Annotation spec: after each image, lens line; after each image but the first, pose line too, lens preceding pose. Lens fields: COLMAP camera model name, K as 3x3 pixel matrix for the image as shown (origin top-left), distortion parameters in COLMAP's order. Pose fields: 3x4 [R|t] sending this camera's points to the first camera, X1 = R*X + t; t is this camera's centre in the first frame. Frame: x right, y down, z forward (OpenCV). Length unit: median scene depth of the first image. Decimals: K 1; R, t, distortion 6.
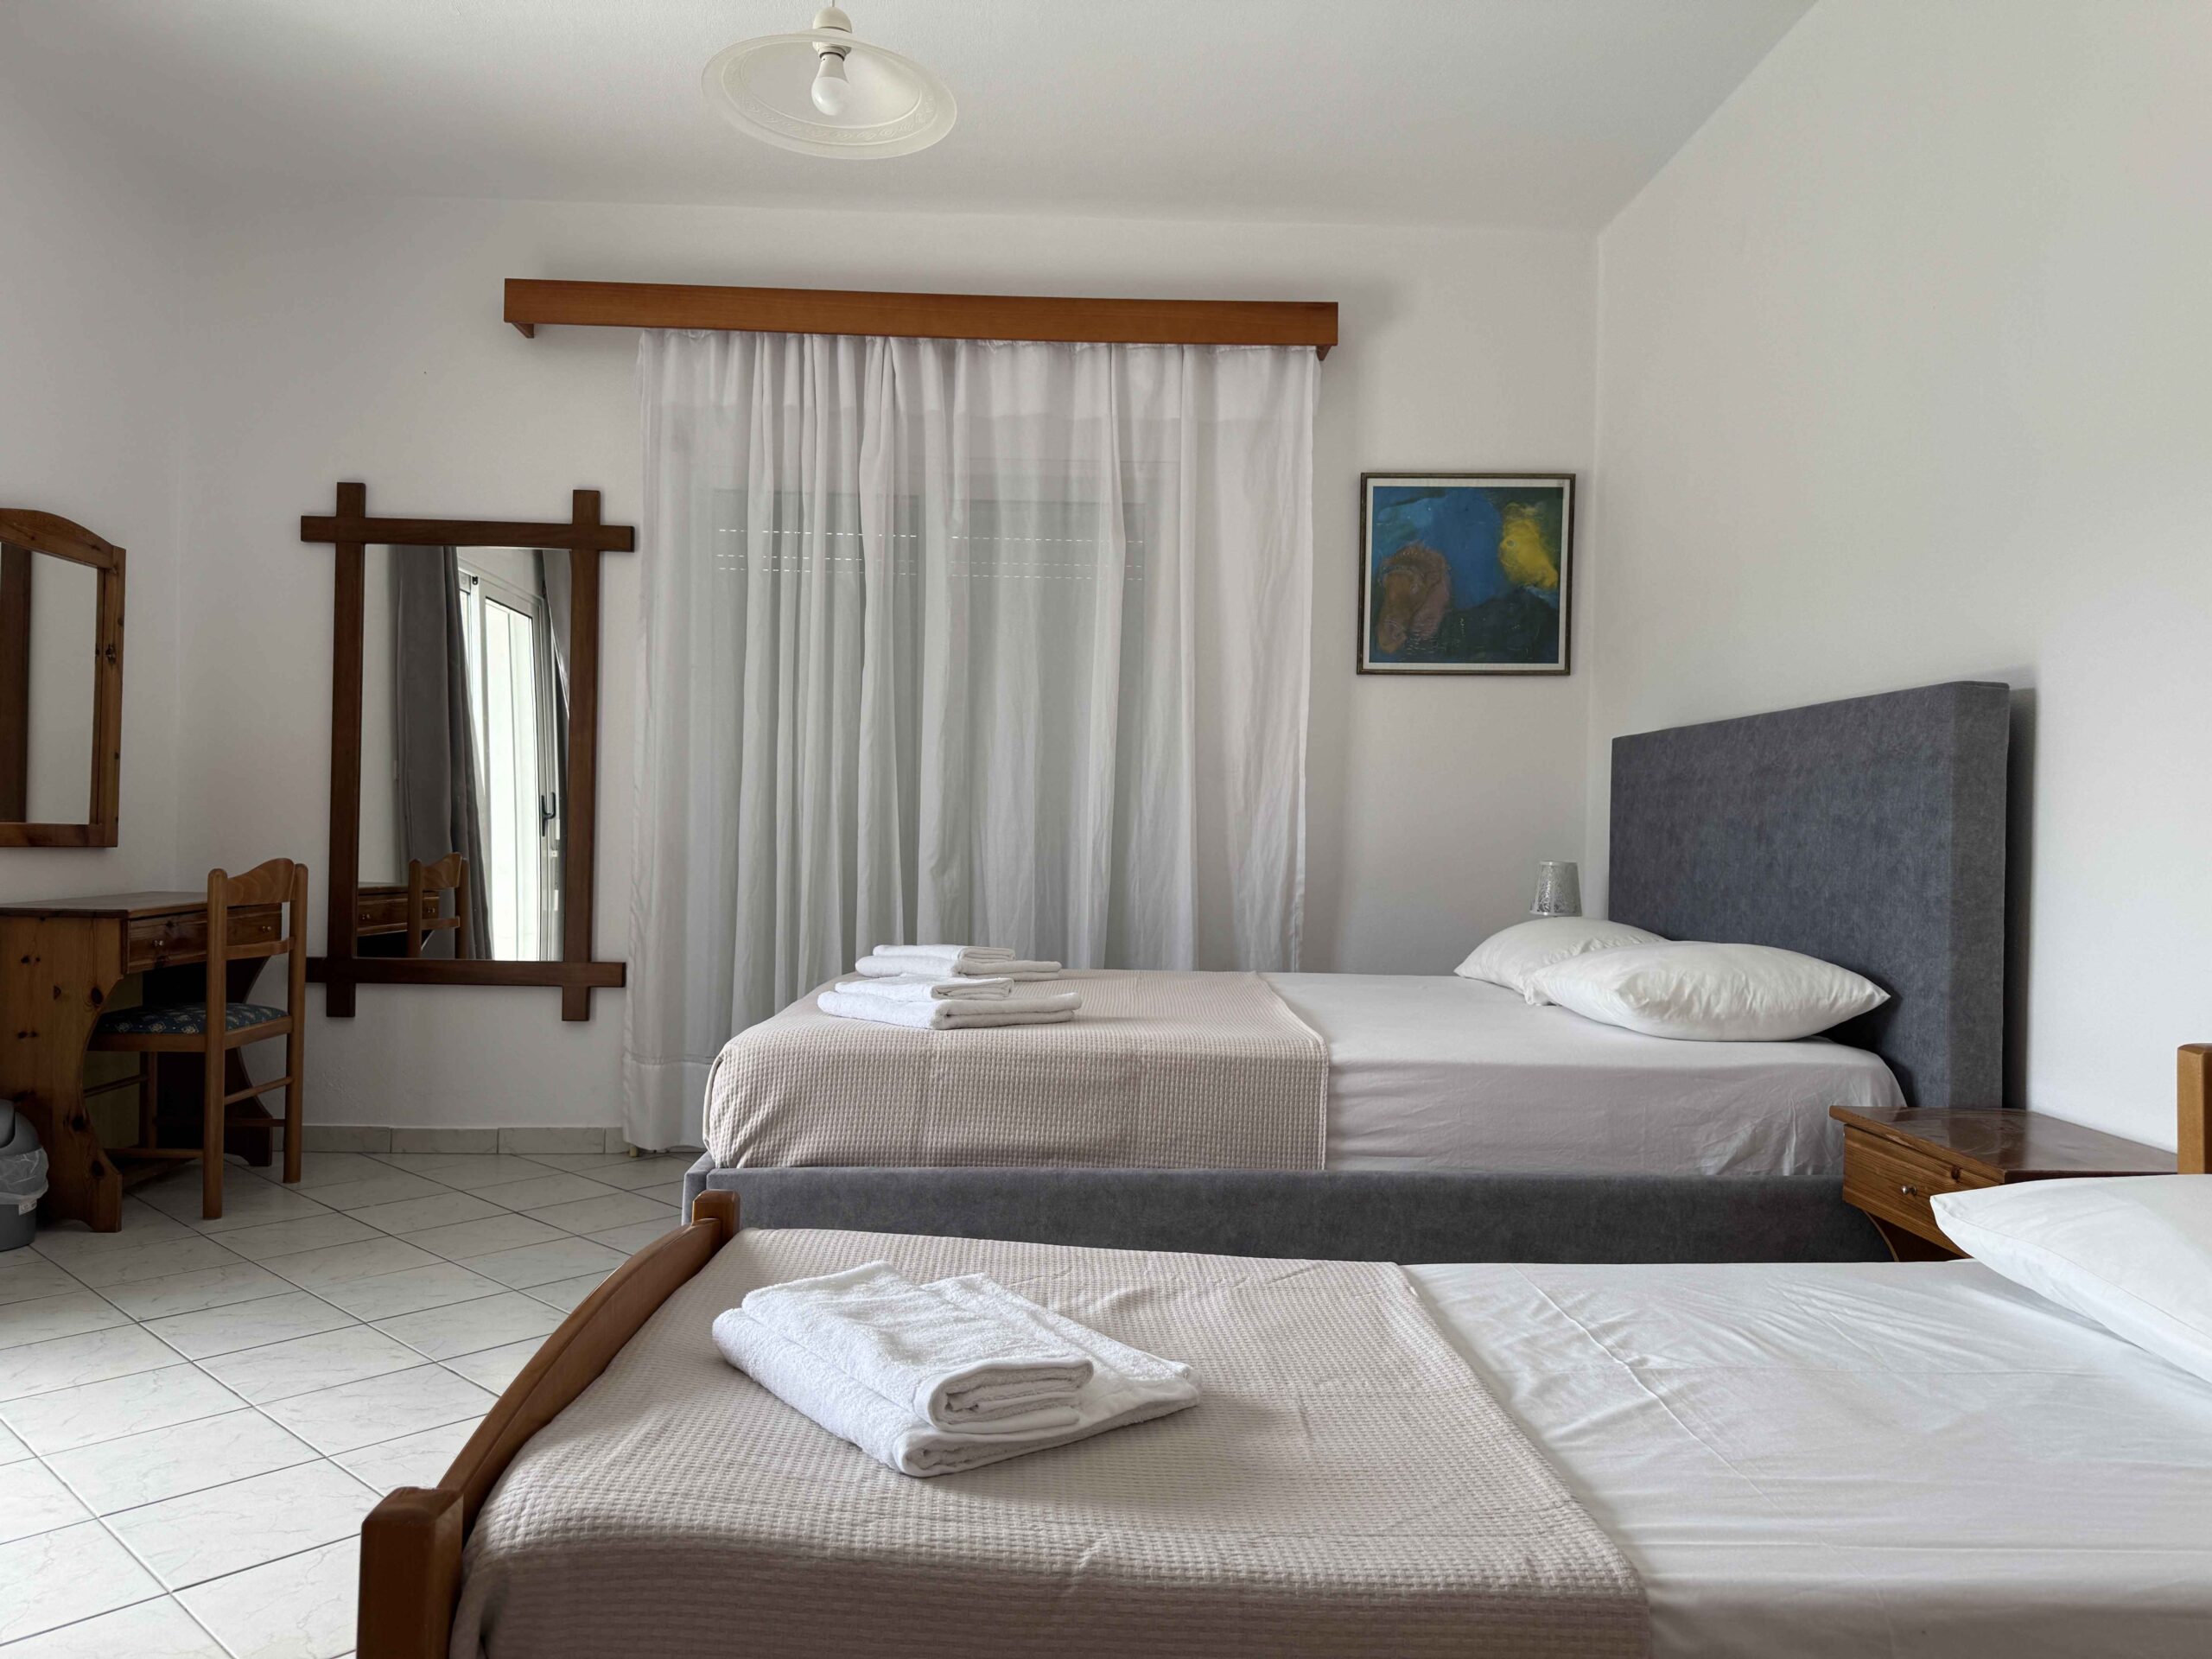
lens RADIAL K [[1550.2, 0, 1111.3], [0, 1550.2, 830.2], [0, 0, 1]] dist [0.137375, -0.216671]
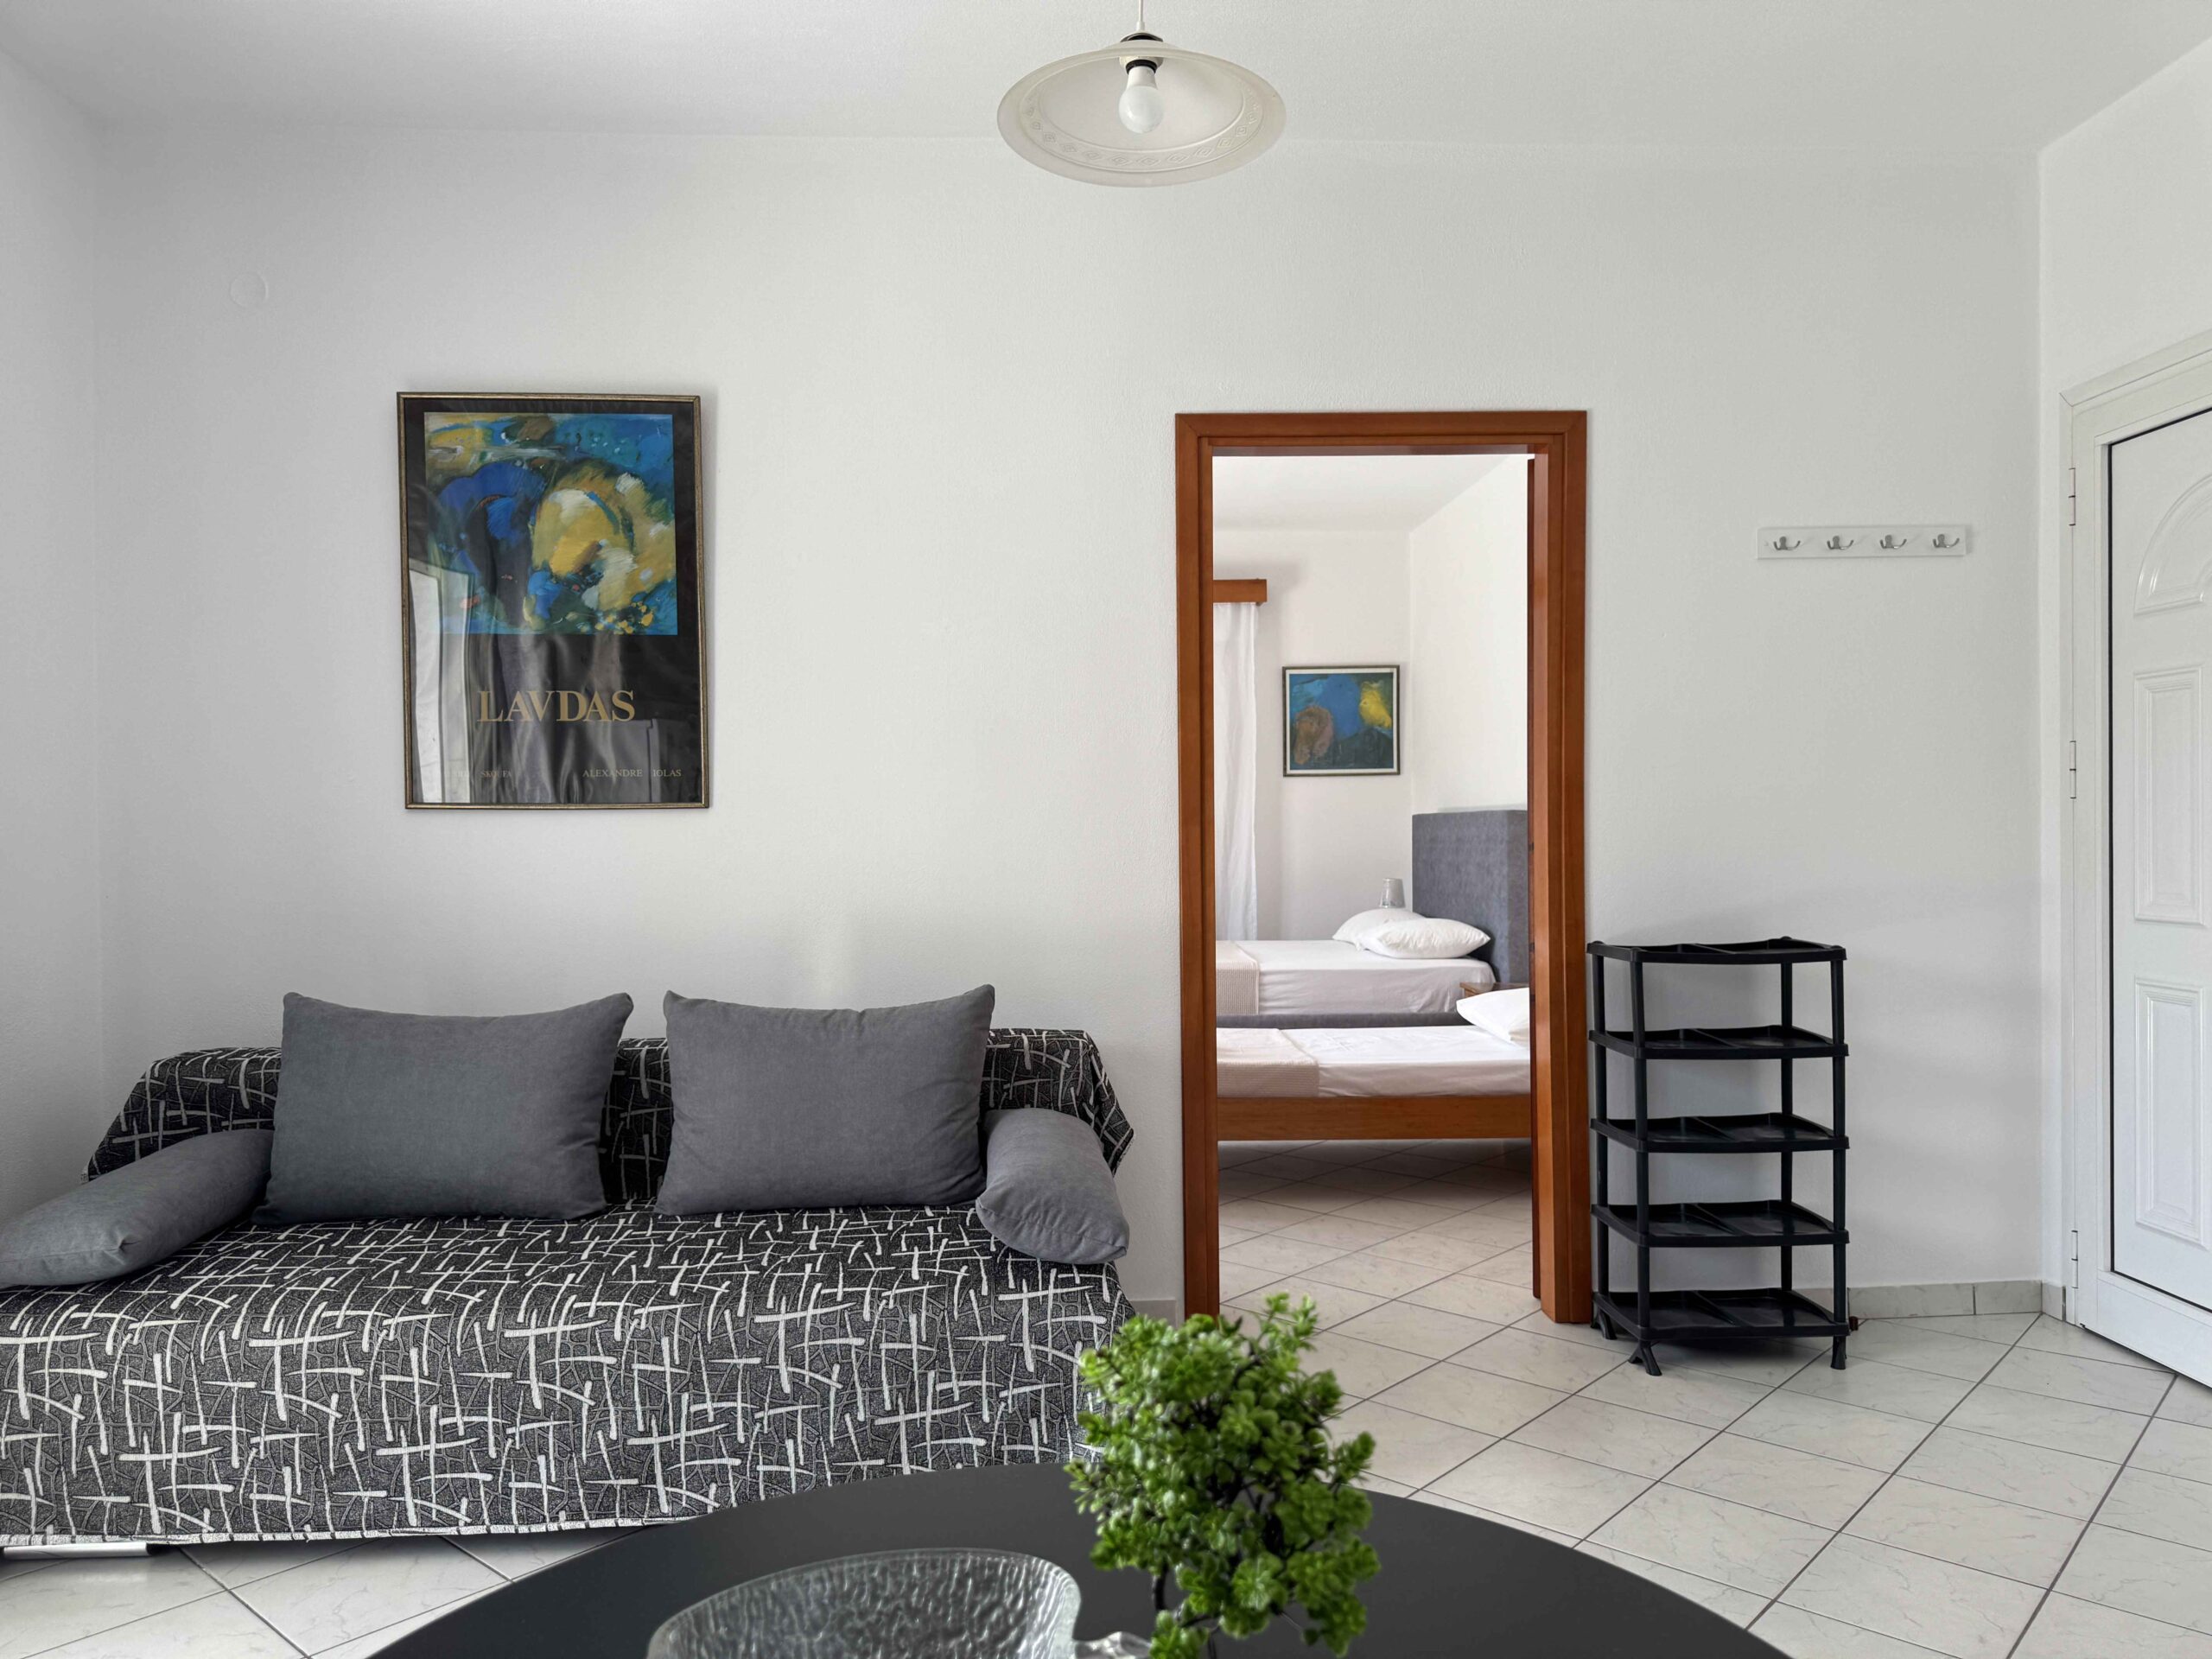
lens RADIAL K [[1550.2, 0, 1111.3], [0, 1550.2, 830.2], [0, 0, 1]] dist [0.137375, -0.216671]
pose [[0.999623, -0.025476, 0.010224, -0.064988], [0.025454, 0.999673, 0.002241, -0.048667], [-0.010277, -0.001980, 0.999945, -0.833986]]
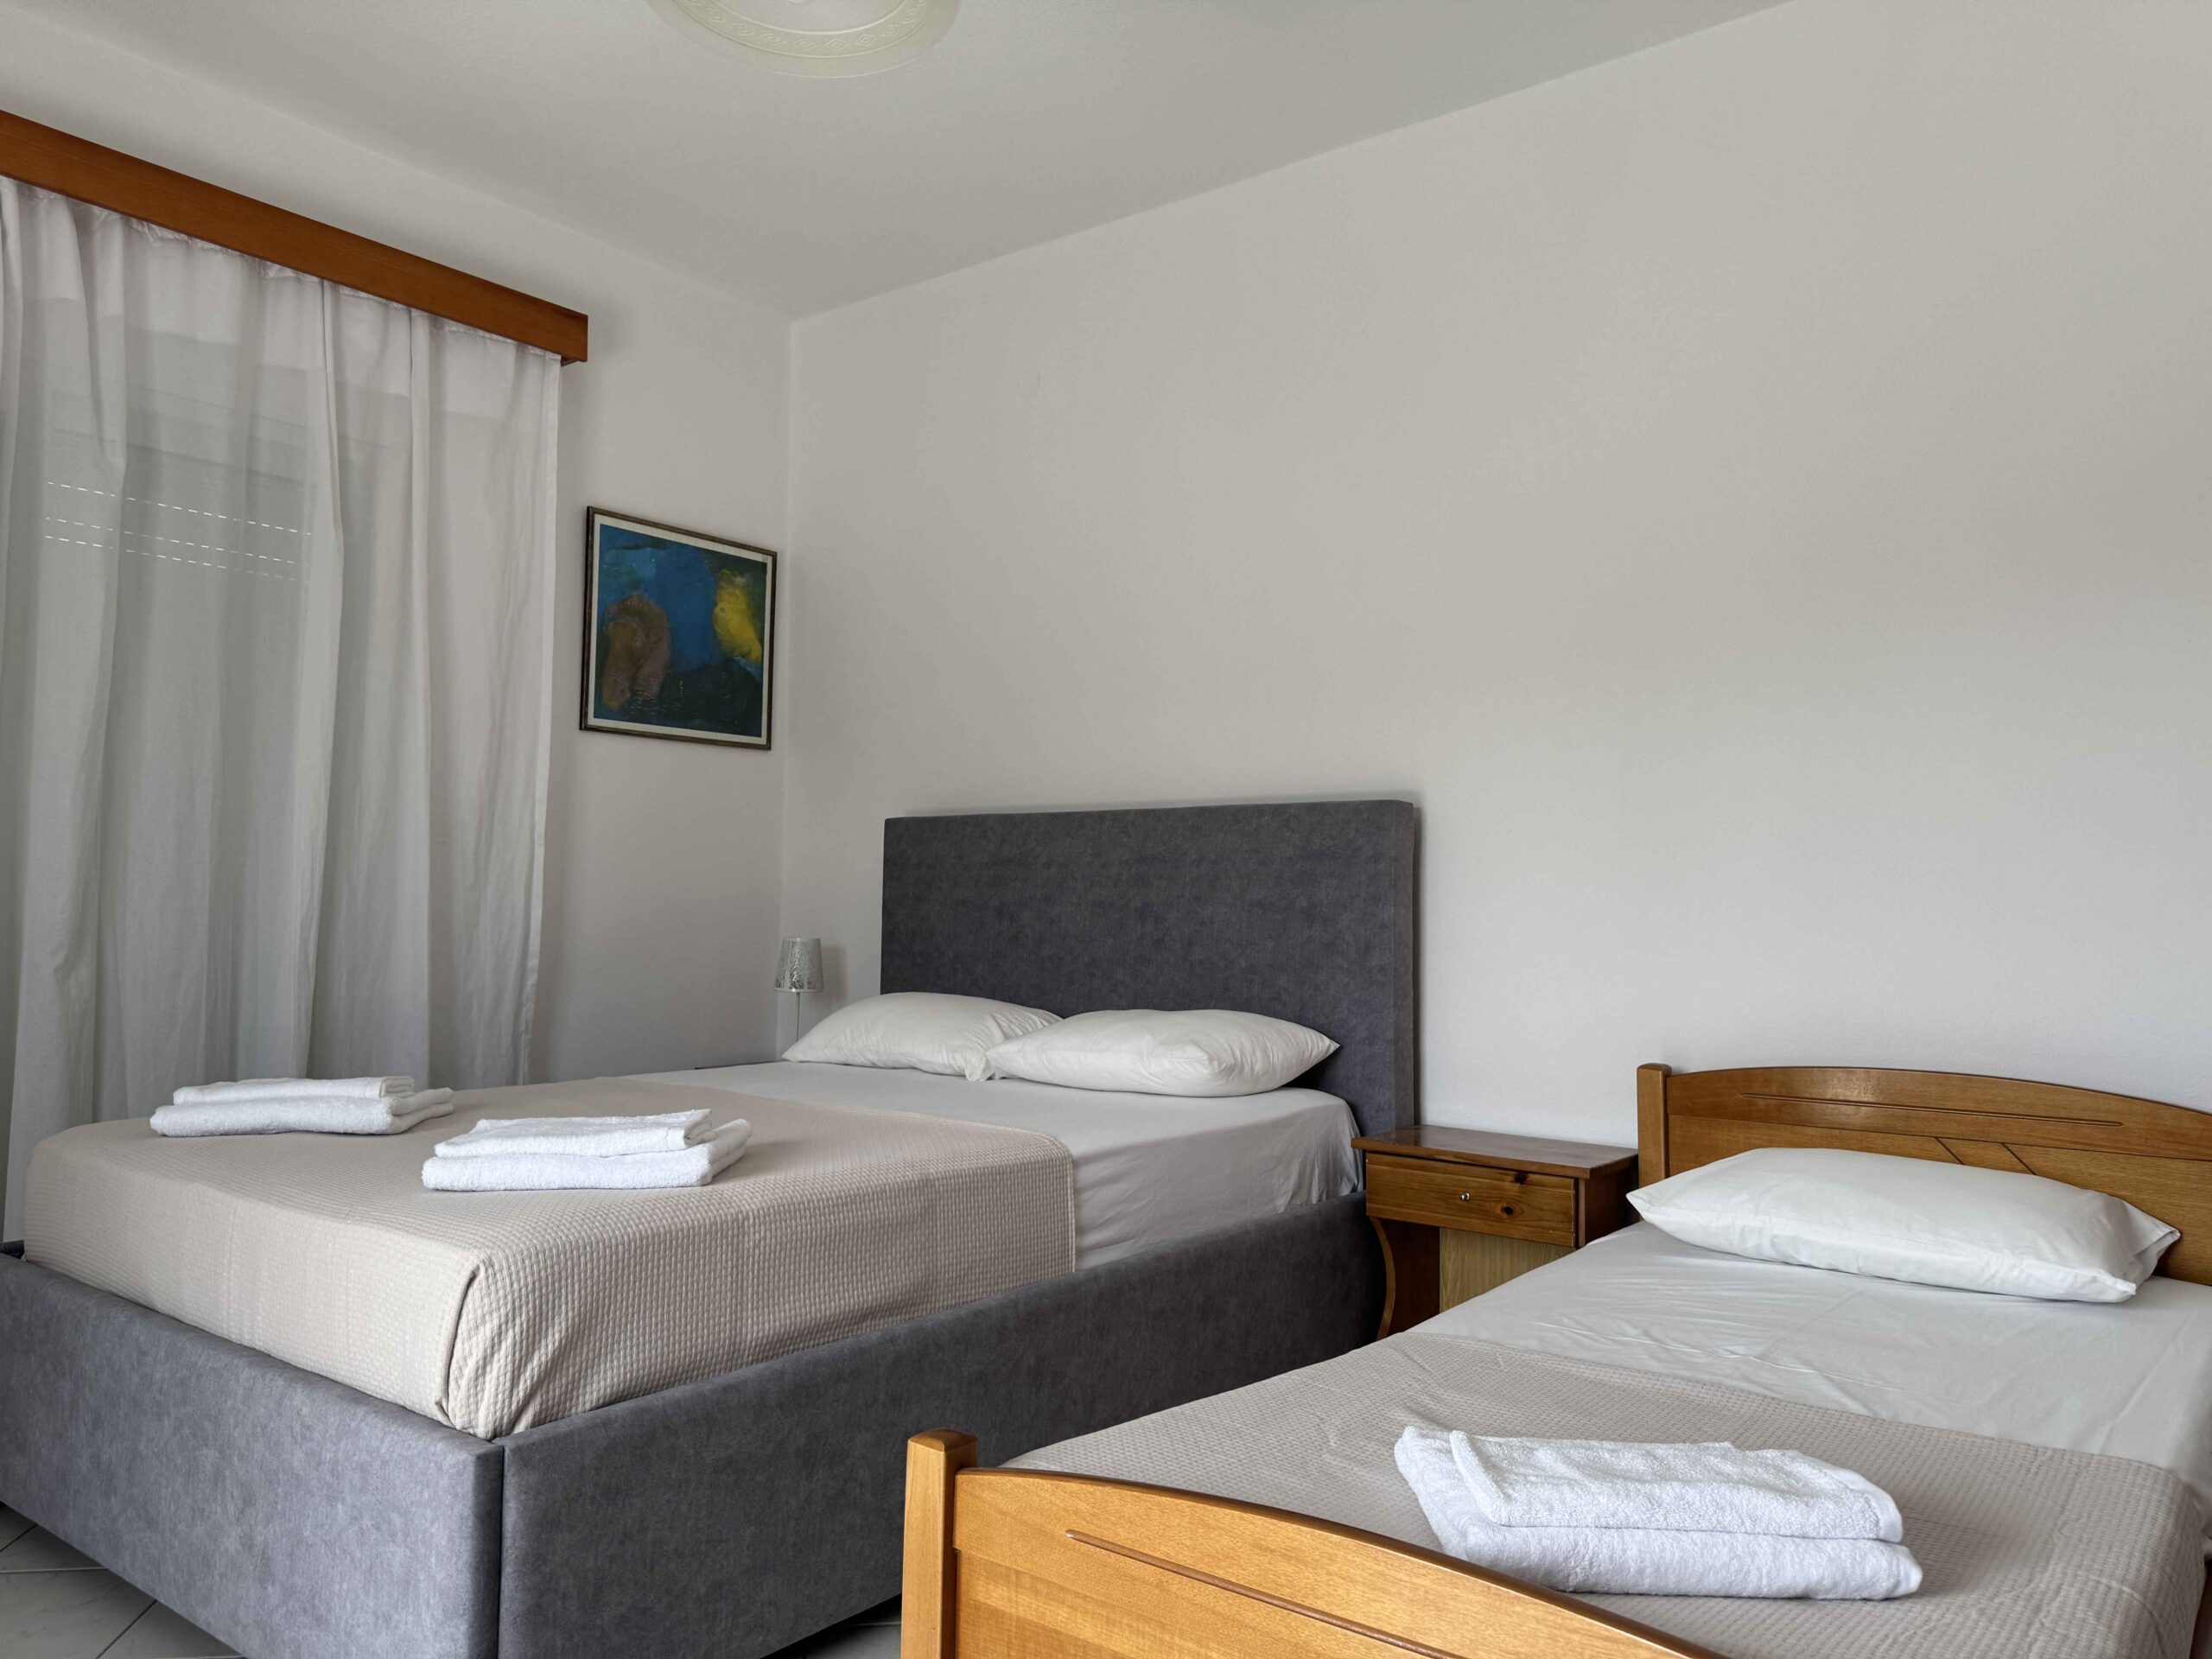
lens RADIAL K [[1550.2, 0, 1111.3], [0, 1550.2, 830.2], [0, 0, 1]] dist [0.137375, -0.216671]
pose [[0.632181, 0.033169, 0.774110, -0.351324], [-0.004529, 0.999224, -0.039116, -0.010069], [-0.774808, 0.021222, 0.631841, 0.210446]]
